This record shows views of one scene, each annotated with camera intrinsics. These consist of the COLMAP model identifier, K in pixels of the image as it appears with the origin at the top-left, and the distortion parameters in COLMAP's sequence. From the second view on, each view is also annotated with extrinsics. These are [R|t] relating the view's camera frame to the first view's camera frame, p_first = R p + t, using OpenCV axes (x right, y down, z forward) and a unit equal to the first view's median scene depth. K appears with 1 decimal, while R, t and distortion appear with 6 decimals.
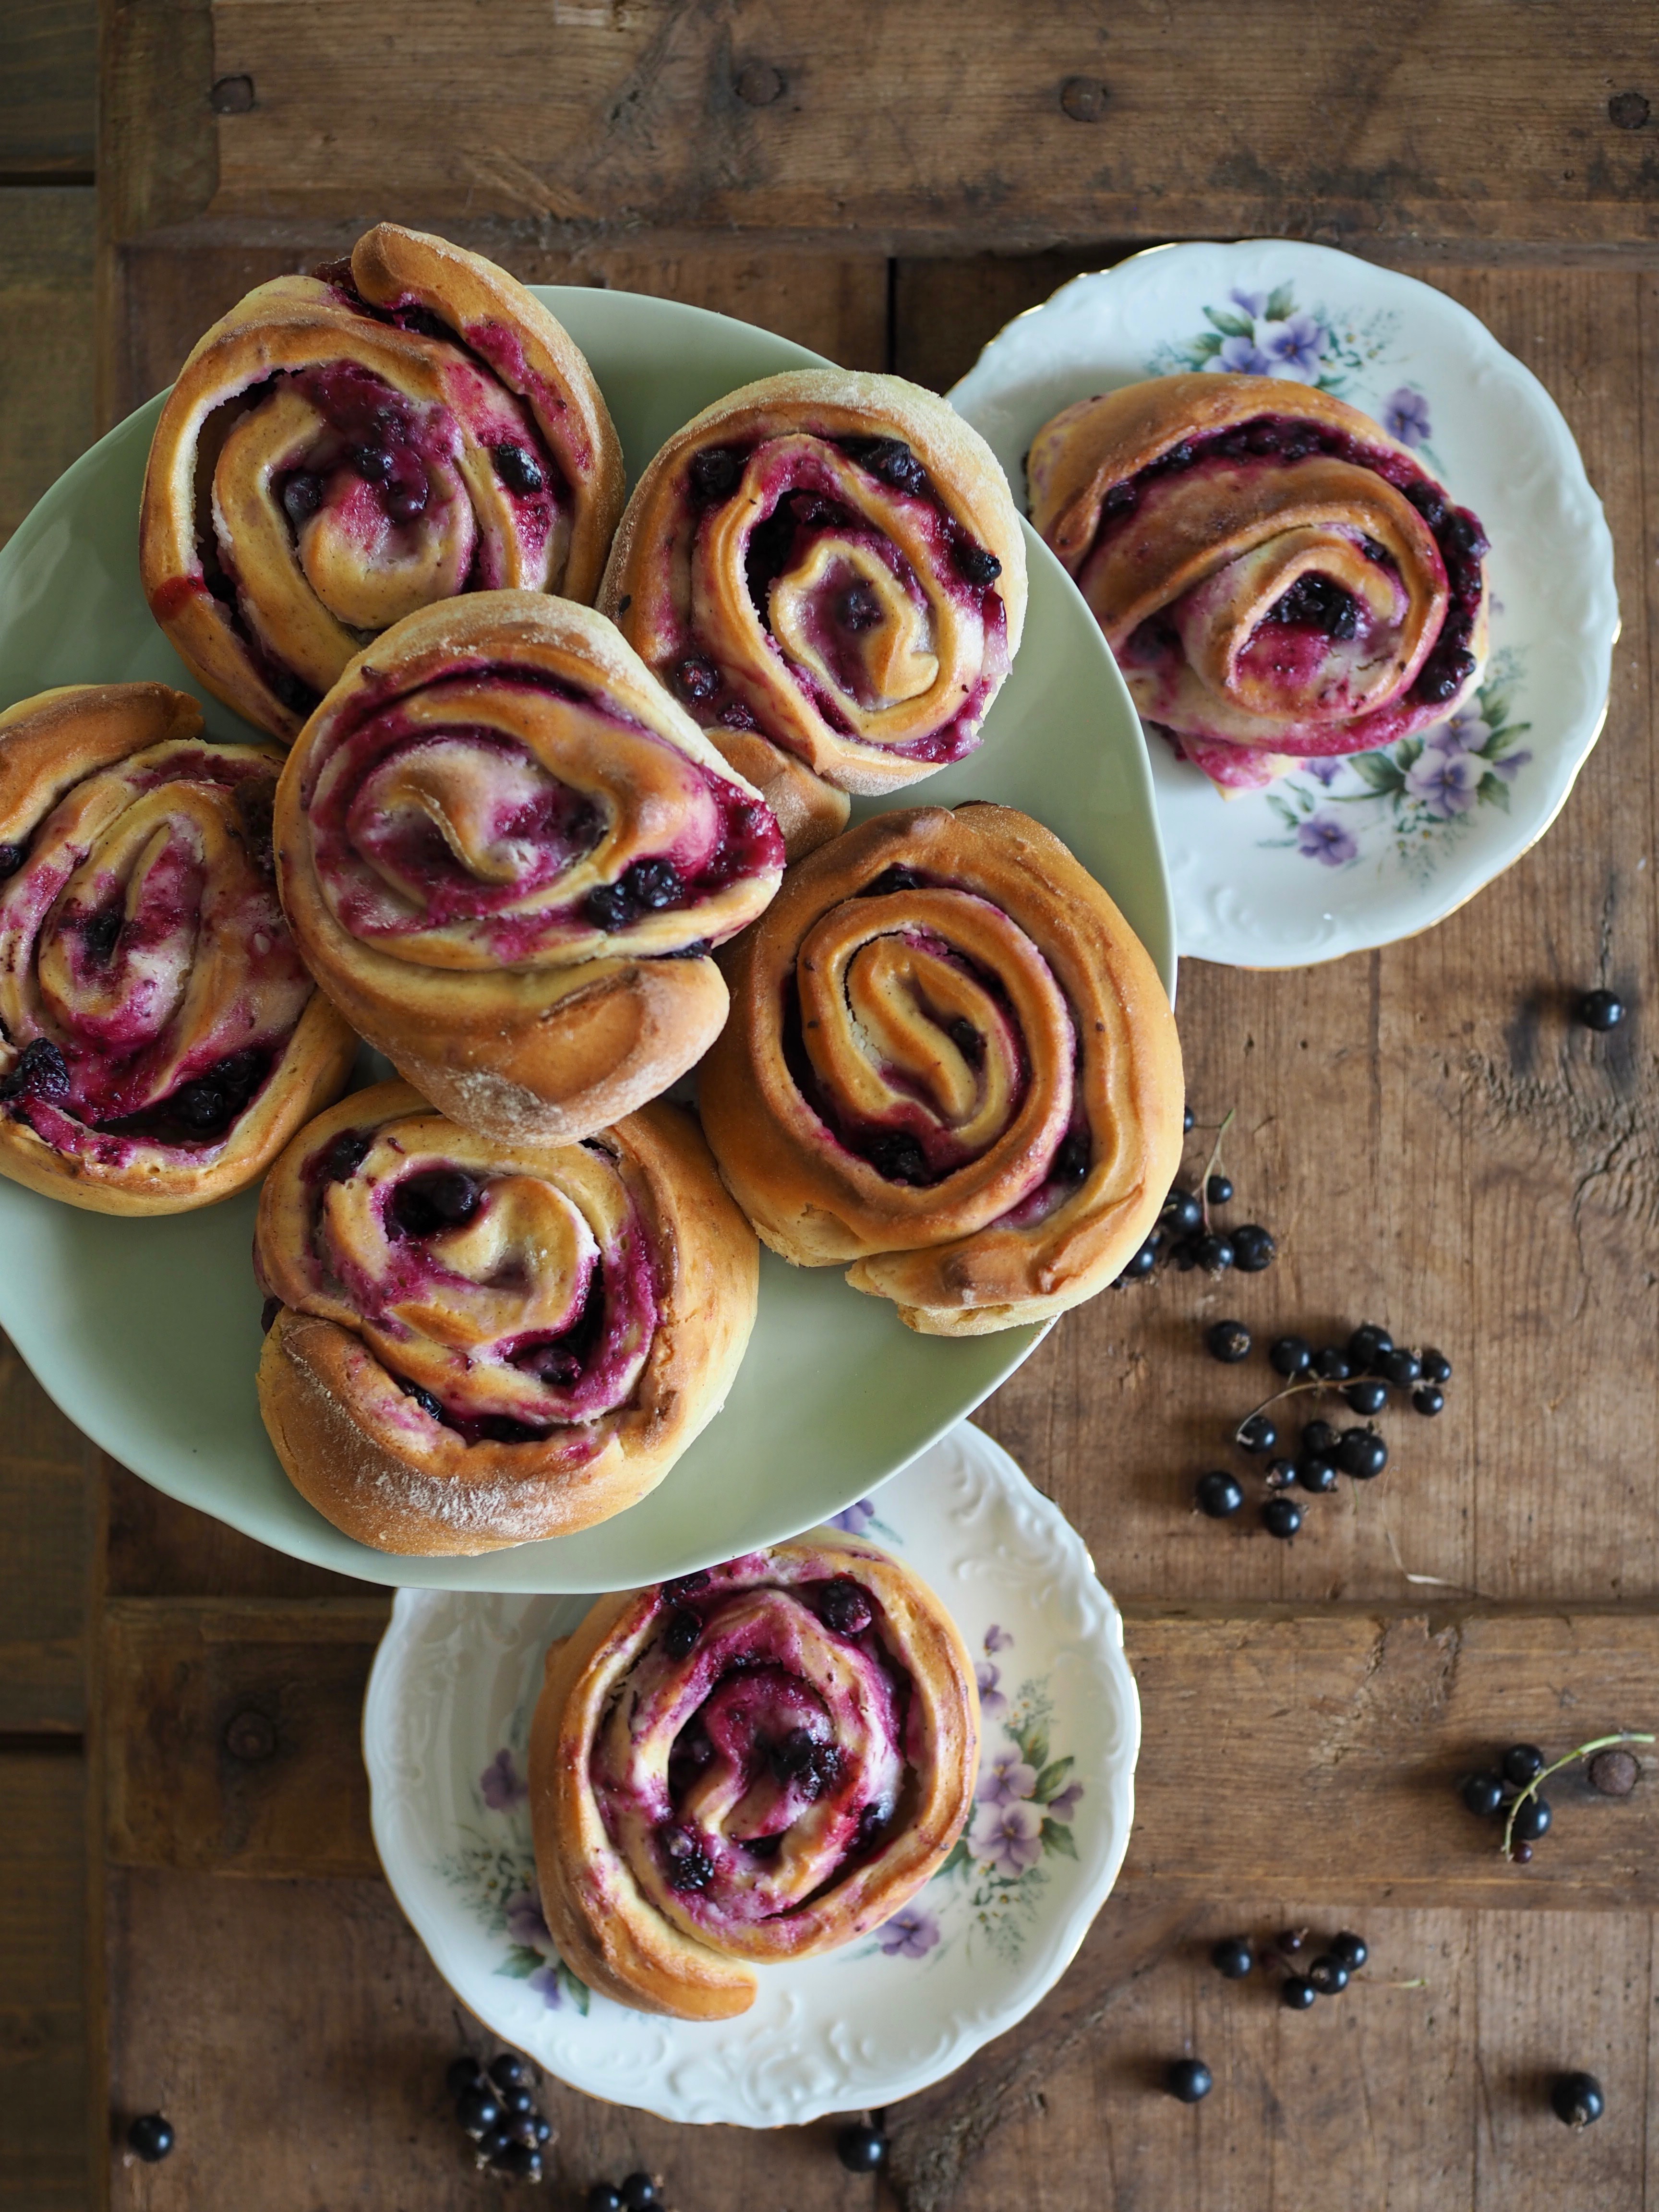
lens RADIAL K [[2507.5, 0, 827.6], [0, 2507.5, 1150.7], [0, 0, 1]] dist [-0.009648, 0.002286]
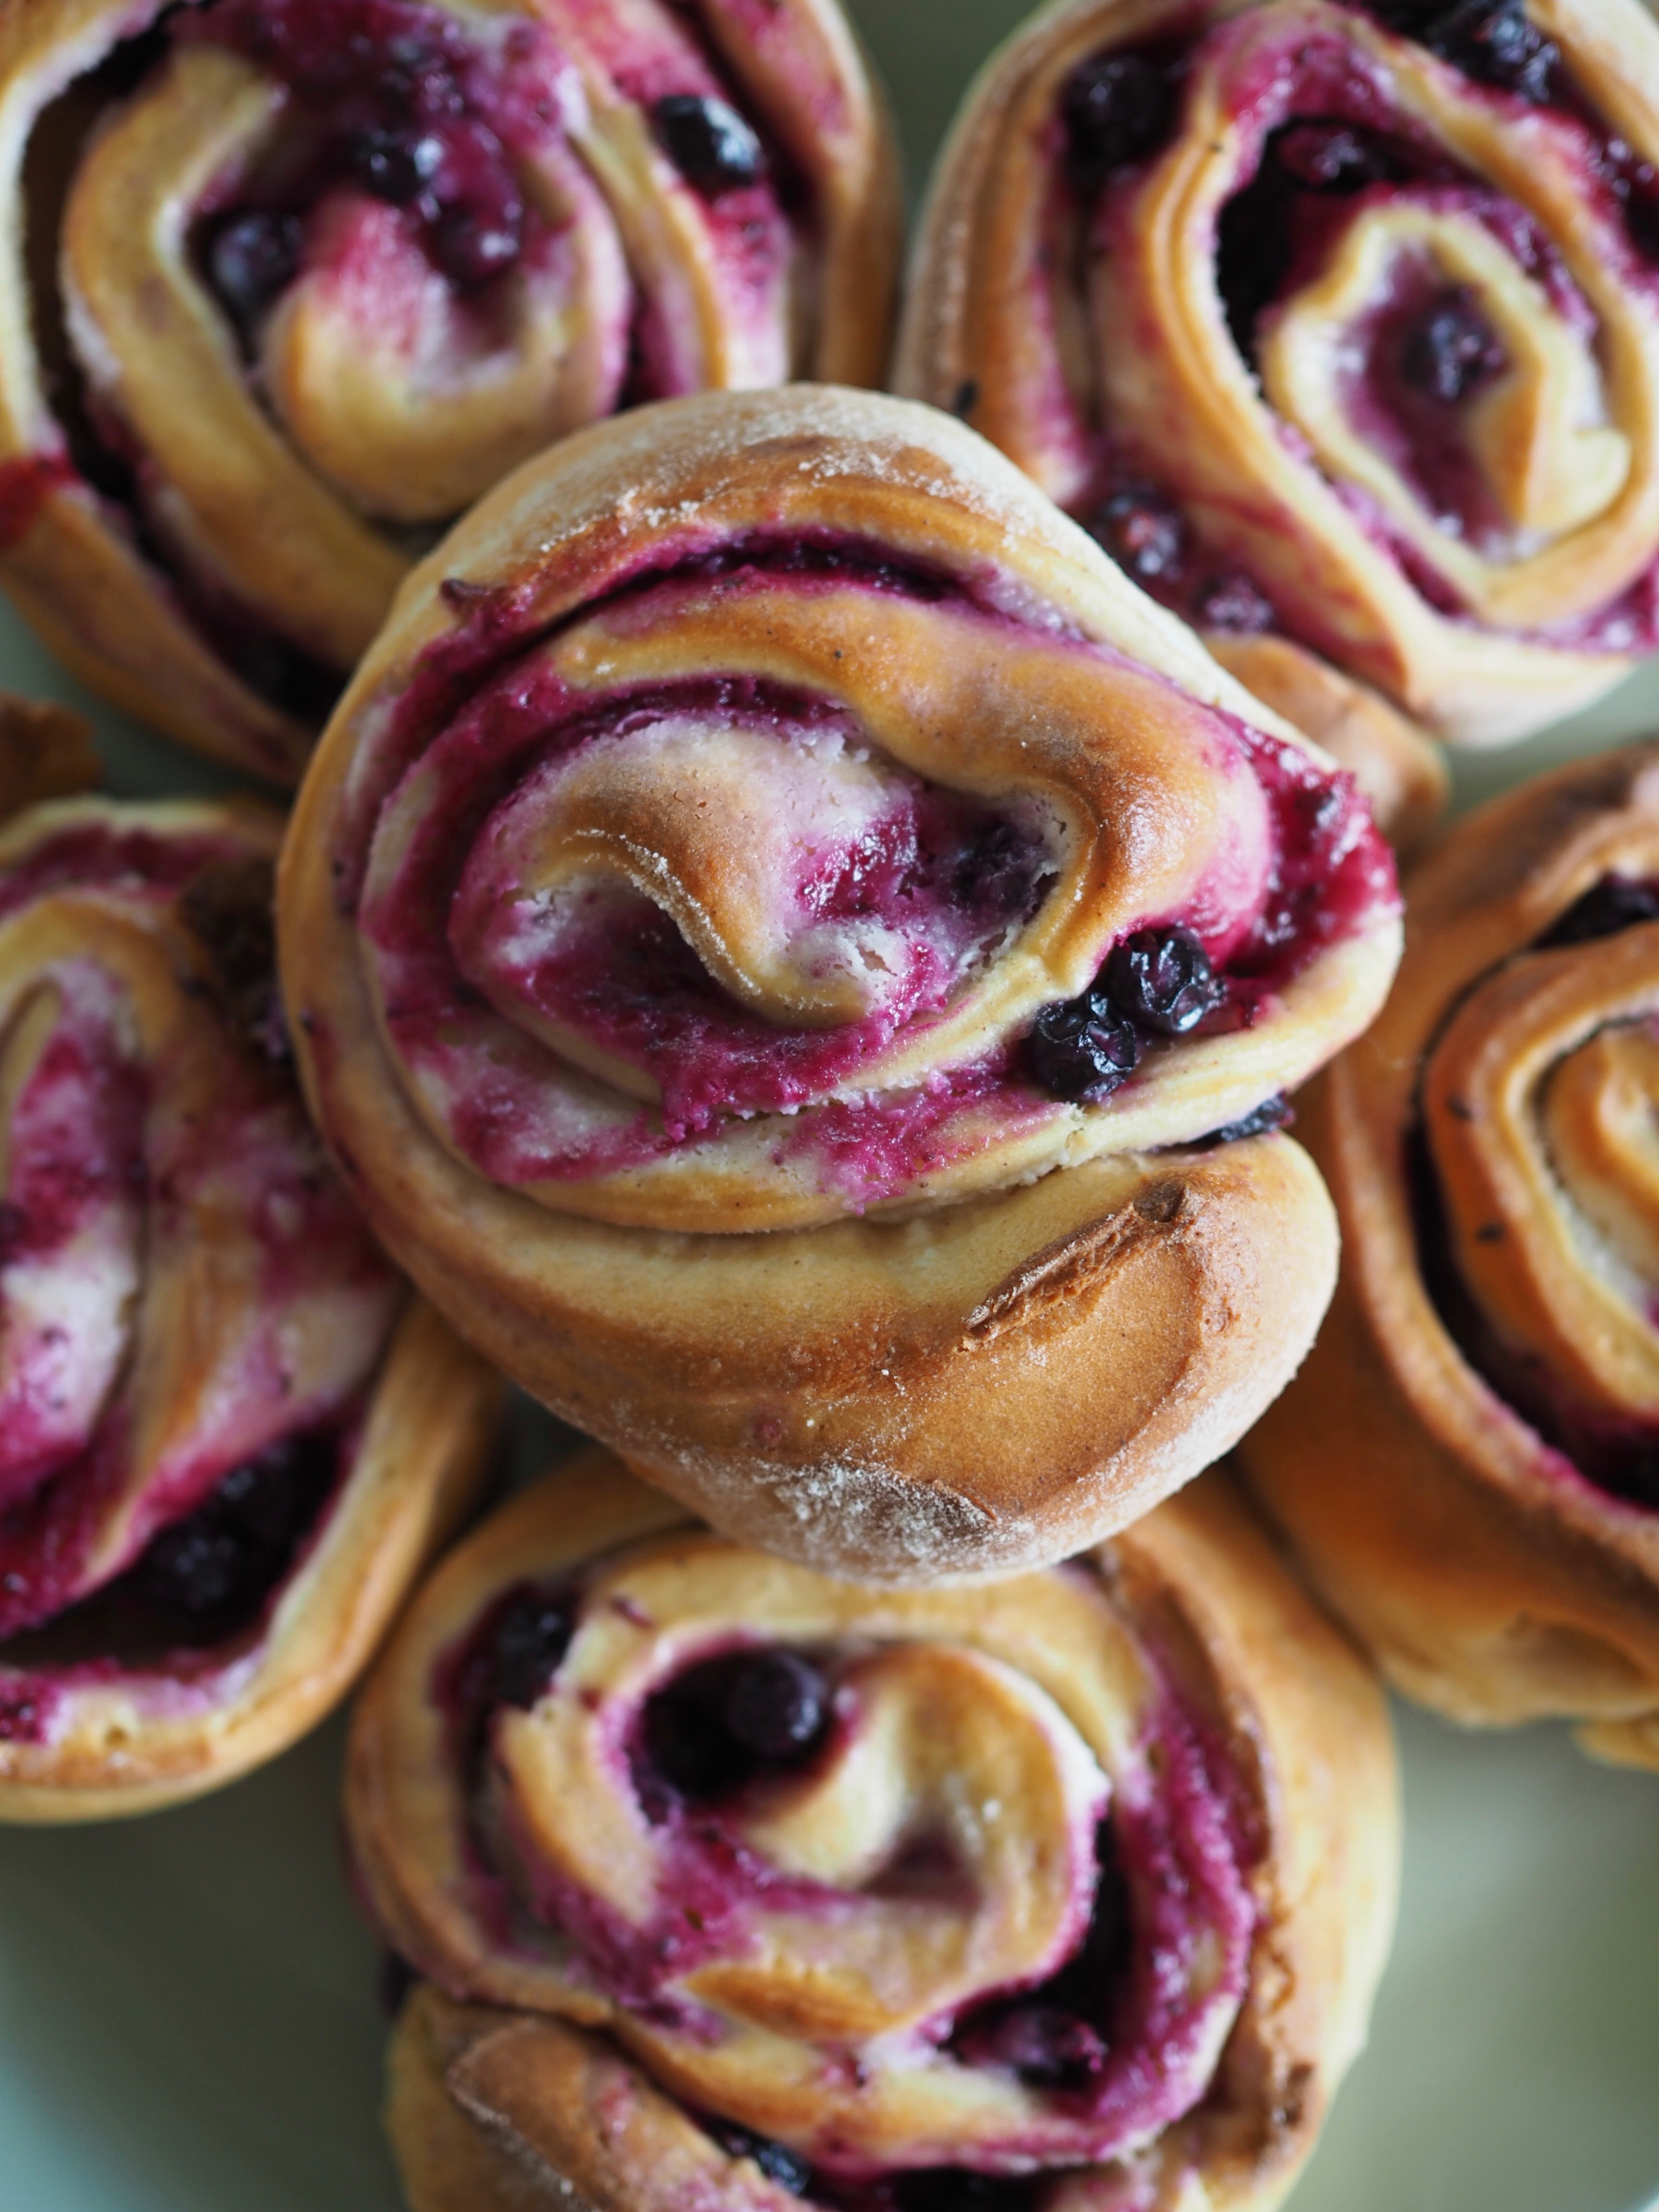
lens RADIAL K [[2453.2, 0, 829.5], [0, 2453.2, 1106.0], [0, 0, 1]] dist [-0.135525, 0.383060]
pose [[0.991047, -0.128408, 0.036574, -0.142157], [0.129165, 0.991438, -0.019150, -0.081665], [-0.033802, 0.023702, 0.999147, 0.554761]]
